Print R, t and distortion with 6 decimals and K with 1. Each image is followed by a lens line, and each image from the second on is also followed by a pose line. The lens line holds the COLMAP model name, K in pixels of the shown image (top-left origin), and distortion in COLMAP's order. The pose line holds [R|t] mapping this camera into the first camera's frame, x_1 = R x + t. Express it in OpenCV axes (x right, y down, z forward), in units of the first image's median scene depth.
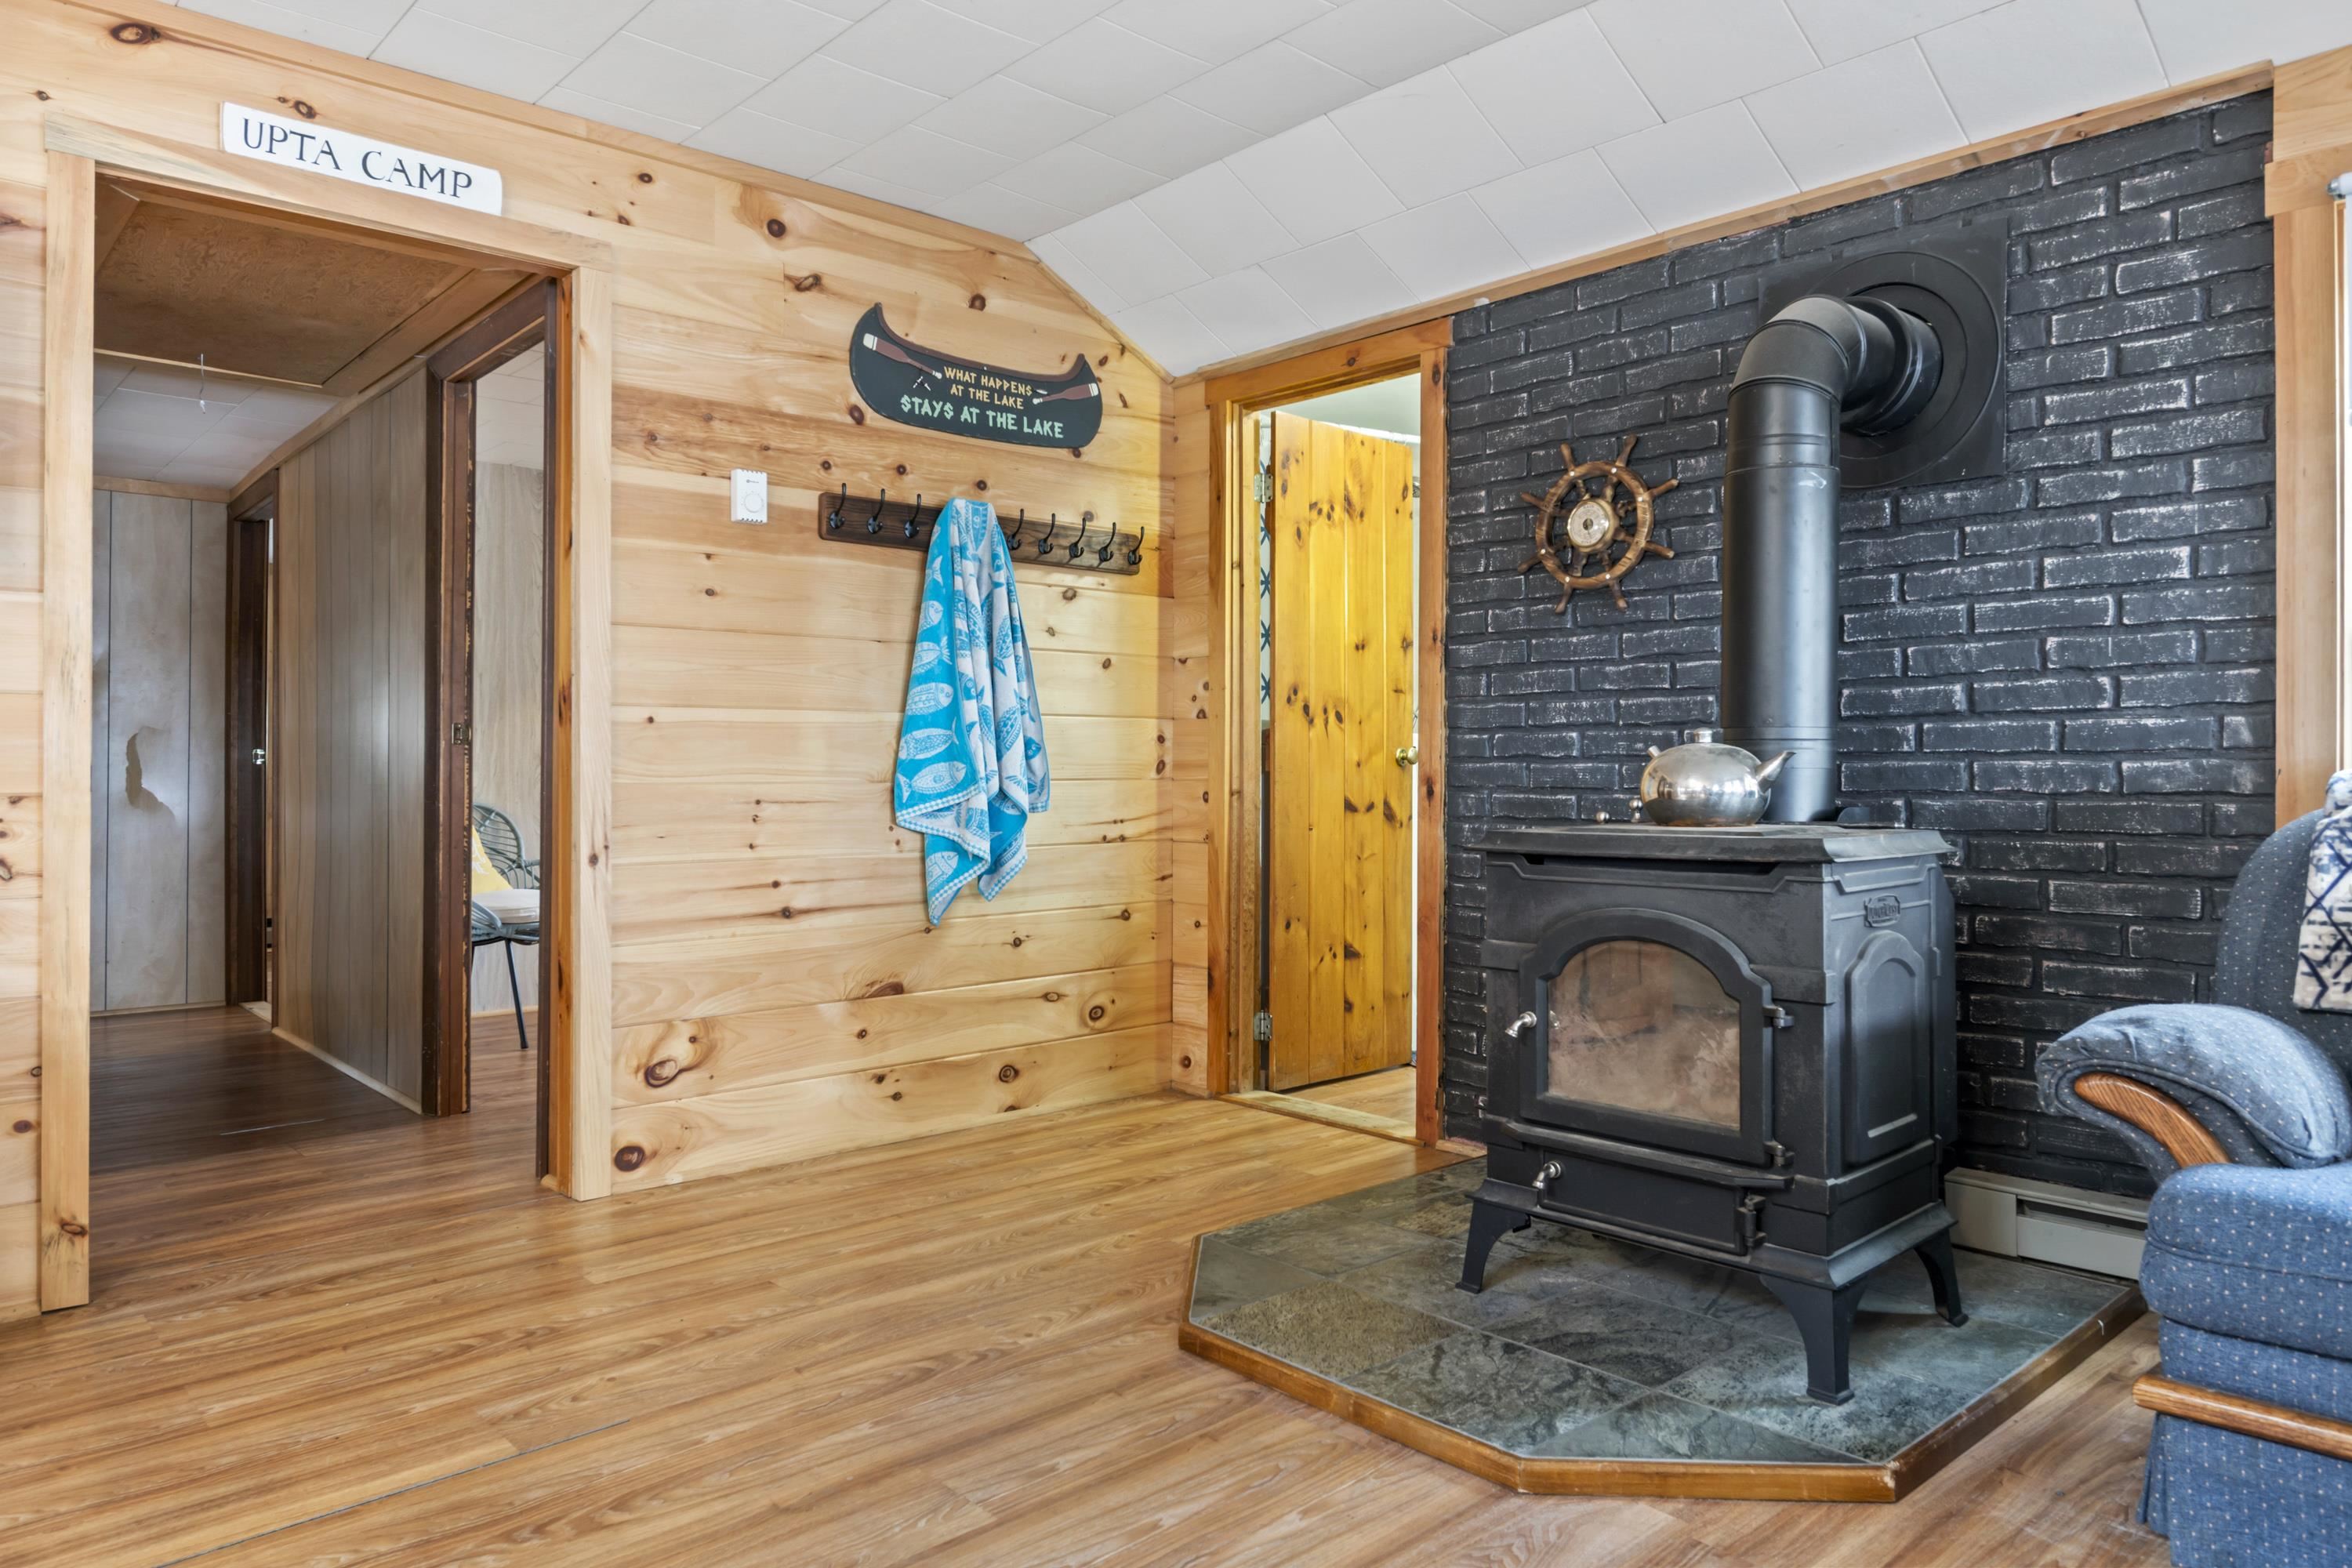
lens RADIAL K [[1510.2, 0, 1224.5], [0, 1510.2, 766.7], [0, 0, 1]] dist [-0.005876, 0.003710]
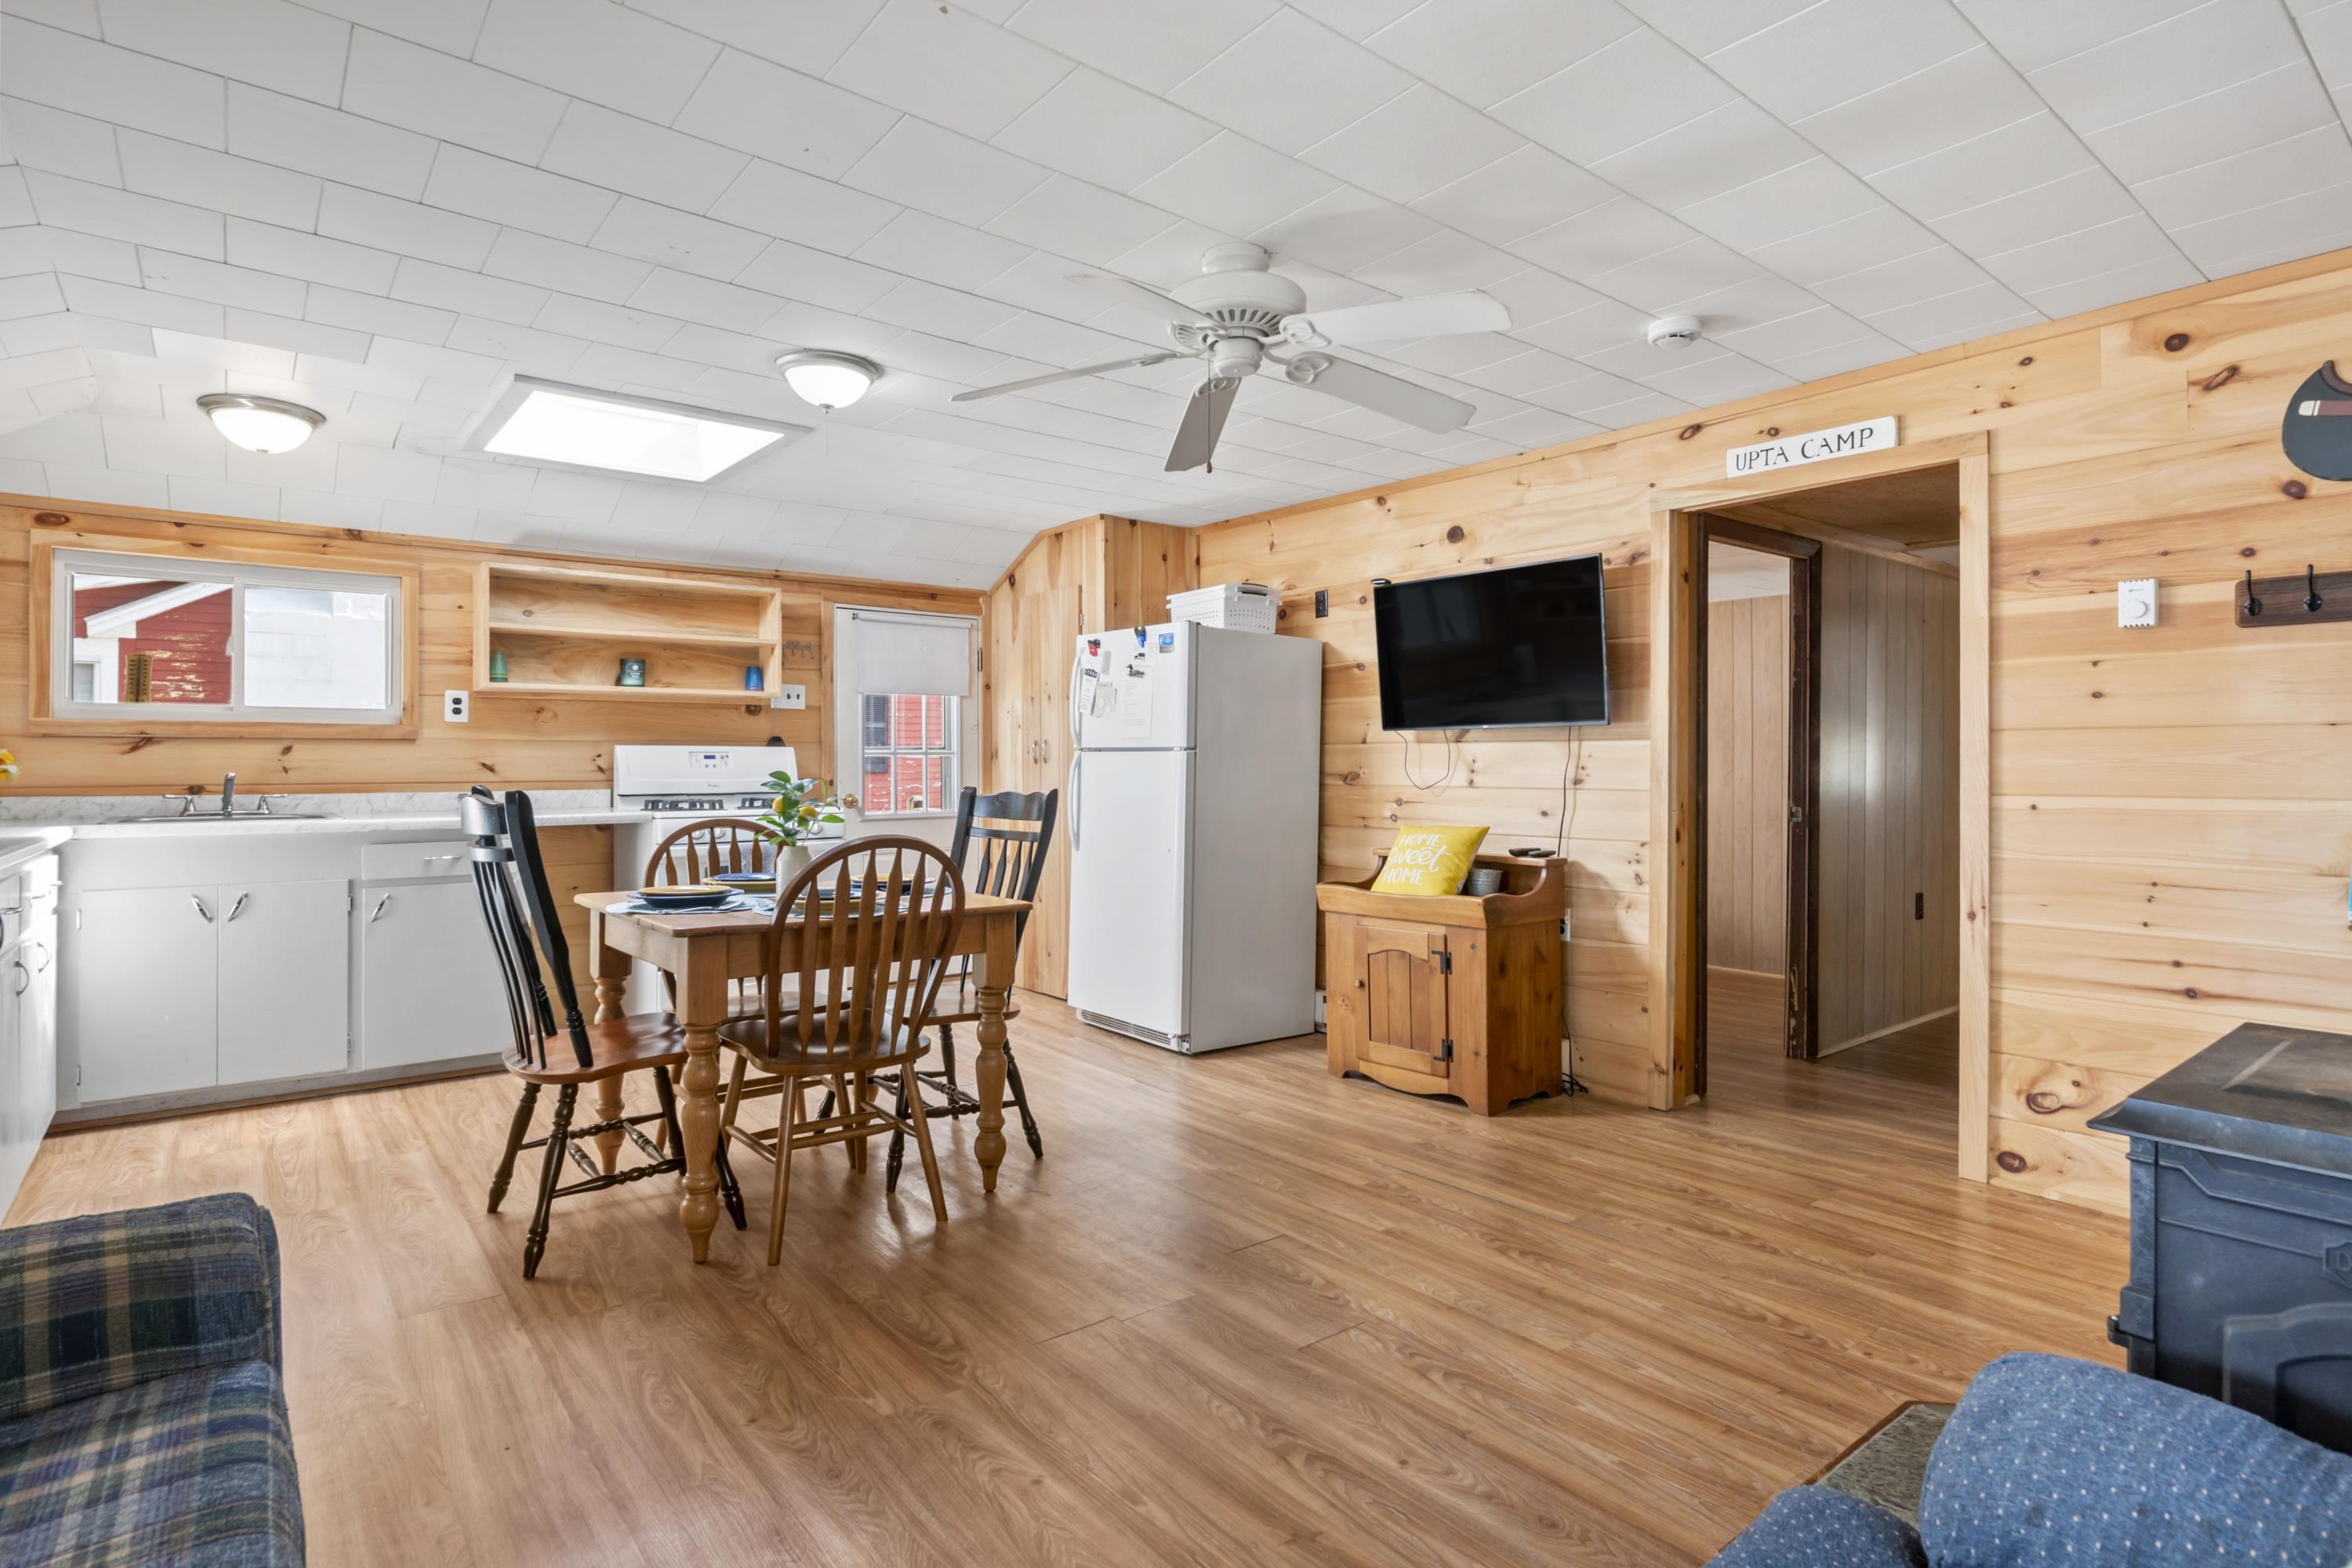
lens RADIAL K [[1202.4, 0, 1153.3], [0, 1202.4, 754.1], [0, 0, 1]] dist [0.004269, -0.001421]
pose [[-0.090384, -0.004563, -0.995897, 0.667525], [0.002551, 0.999985, -0.004813, -0.073005], [0.995904, -0.002975, -0.090371, 0.398528]]
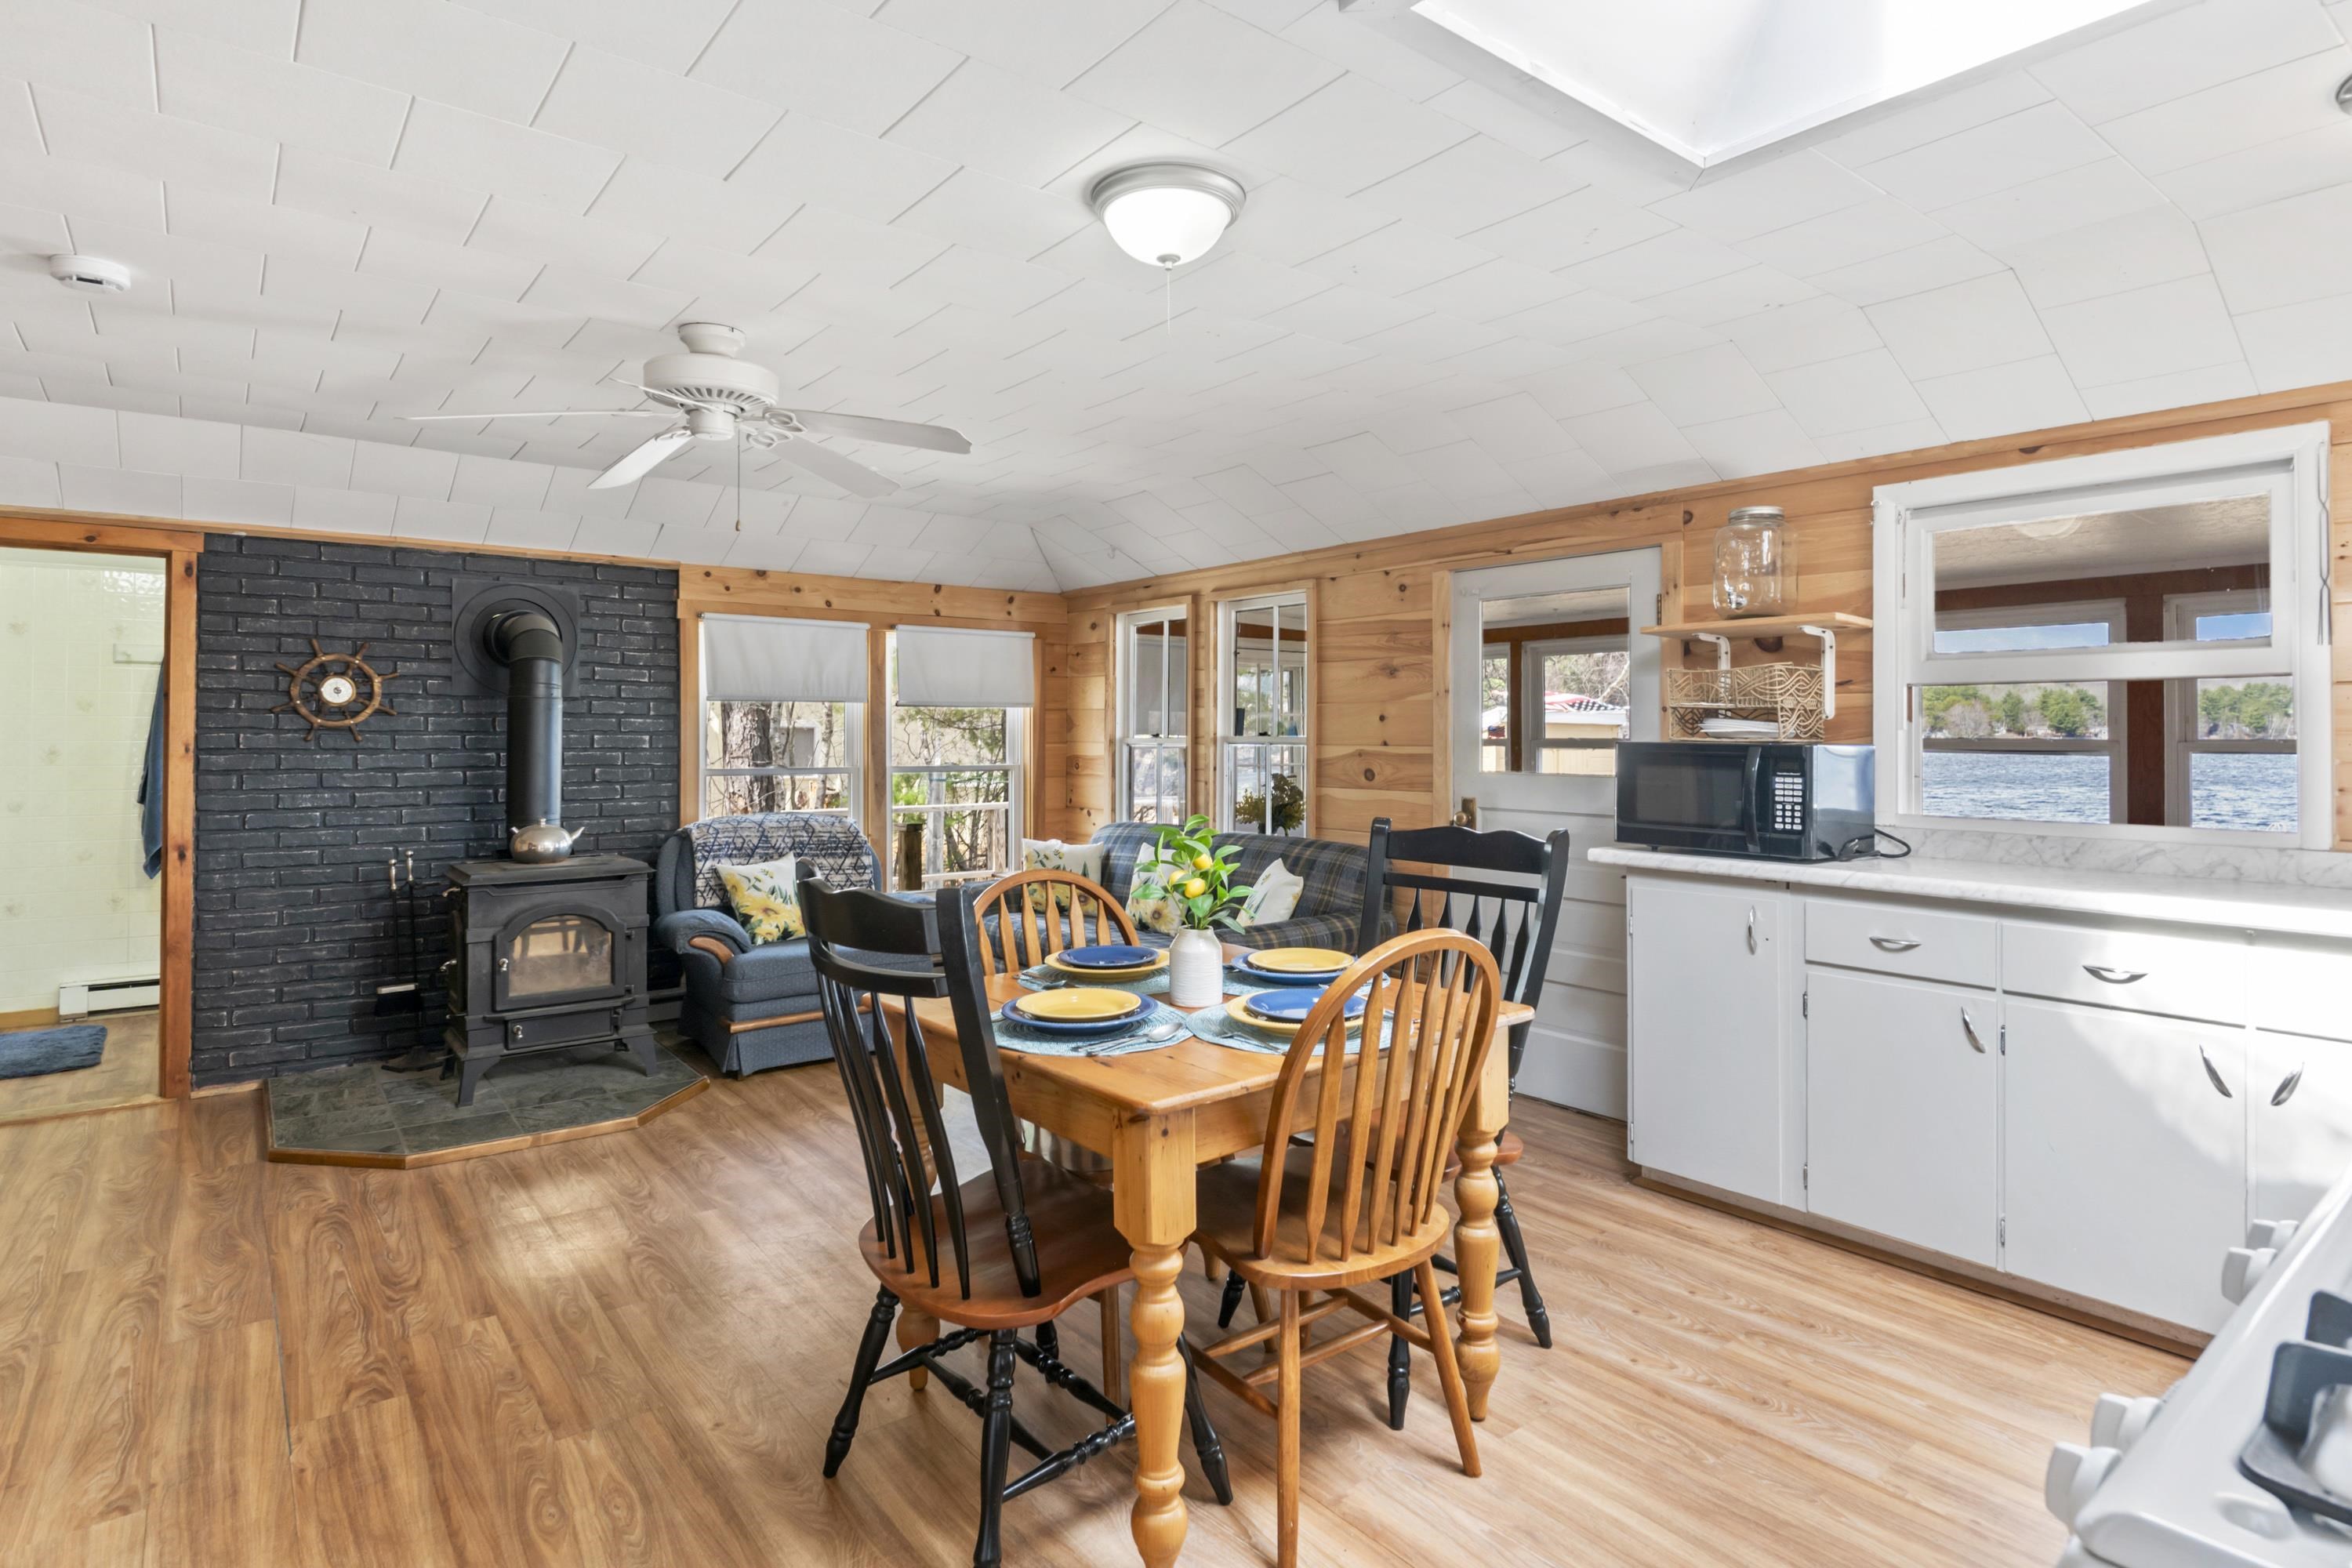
lens RADIAL K [[1202.4, 0, 1124.2], [0, 1202.4, 731.4], [0, 0, 1]] dist [0.004269, -0.001421]
pose [[0.114745, 0.009205, 0.993352, -1.052930], [-0.002647, 0.999956, -0.008960, -0.109403], [-0.993391, -0.001601, 0.114764, -0.040659]]
